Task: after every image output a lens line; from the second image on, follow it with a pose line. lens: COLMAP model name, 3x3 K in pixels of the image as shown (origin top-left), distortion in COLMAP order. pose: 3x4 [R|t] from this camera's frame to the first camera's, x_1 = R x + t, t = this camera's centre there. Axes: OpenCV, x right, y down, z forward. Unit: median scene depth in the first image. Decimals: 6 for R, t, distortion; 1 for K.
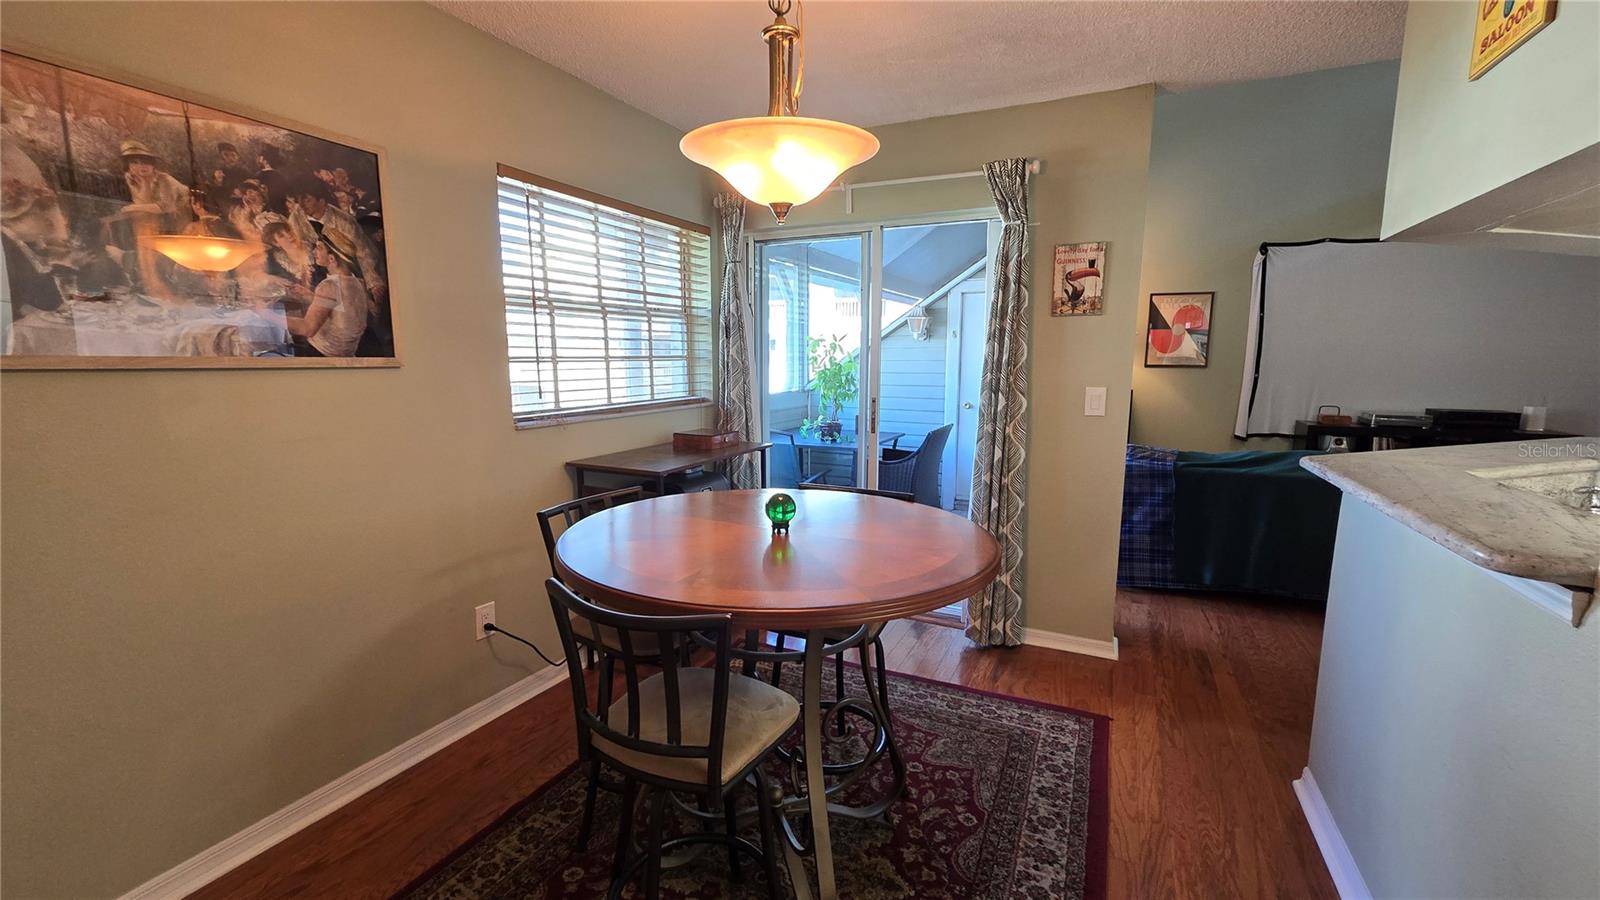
lens RADIAL K [[653.1, 0, 797.5], [0, 653.1, 450.1], [0, 0, 1]] dist [-0.000663, -0.000219]
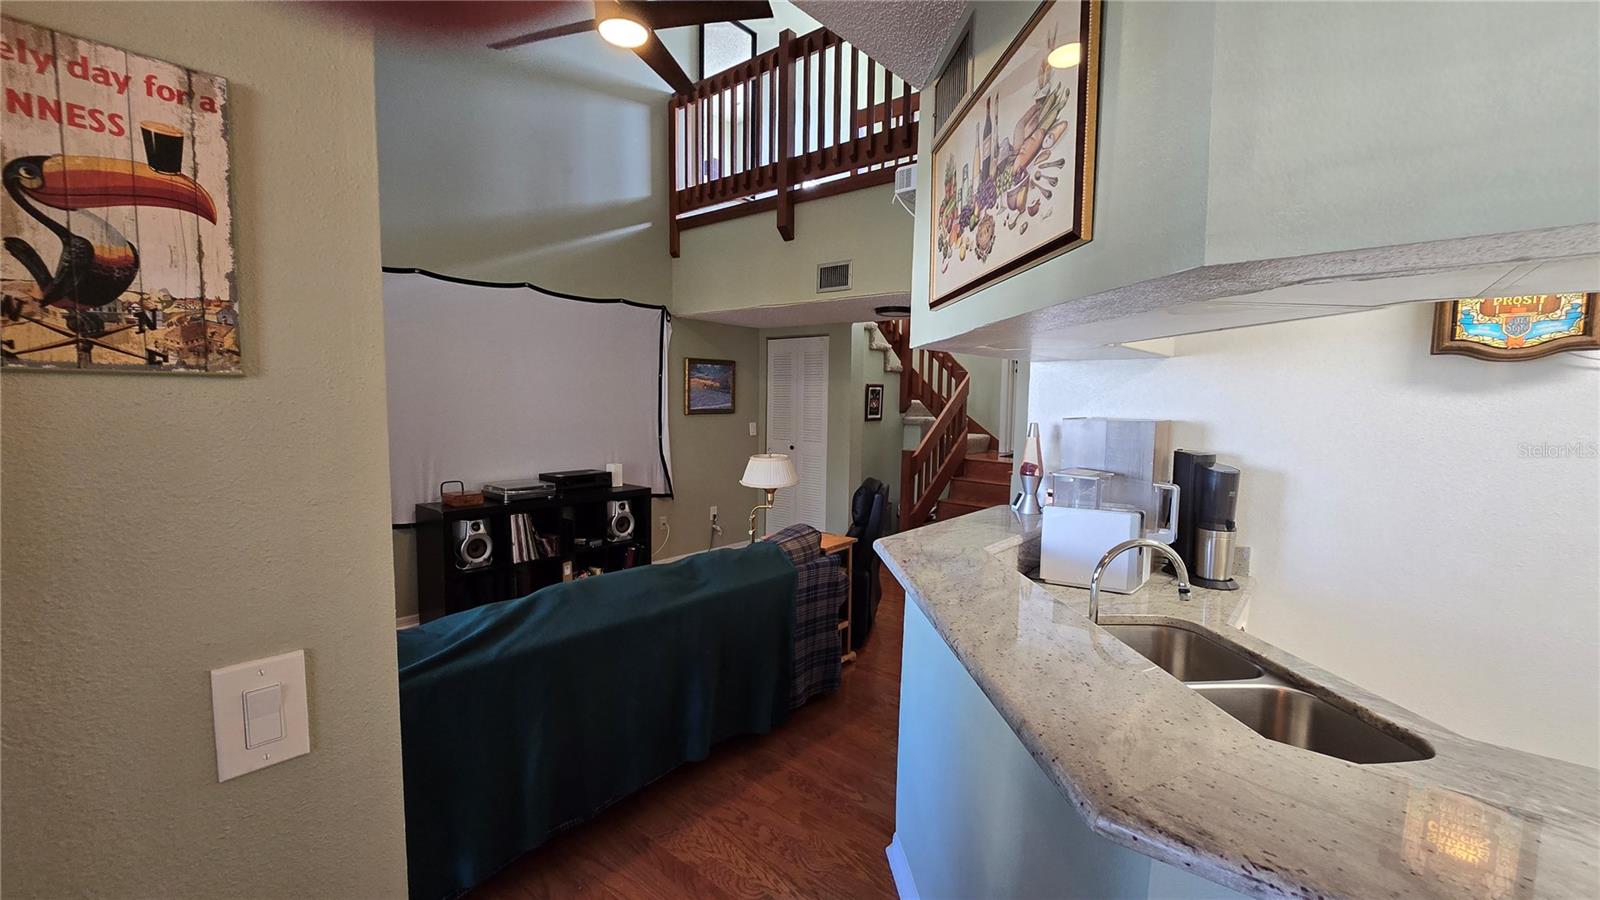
lens RADIAL K [[653.1, 0, 800.8], [0, 653.1, 457.8], [0, 0, 1]] dist [-0.000663, -0.000219]
pose [[0.231498, -0.085634, 0.969059, 0.269077], [0.126899, 0.990265, 0.057193, -0.162670], [-0.964523, 0.109732, 0.240111, 0.733205]]
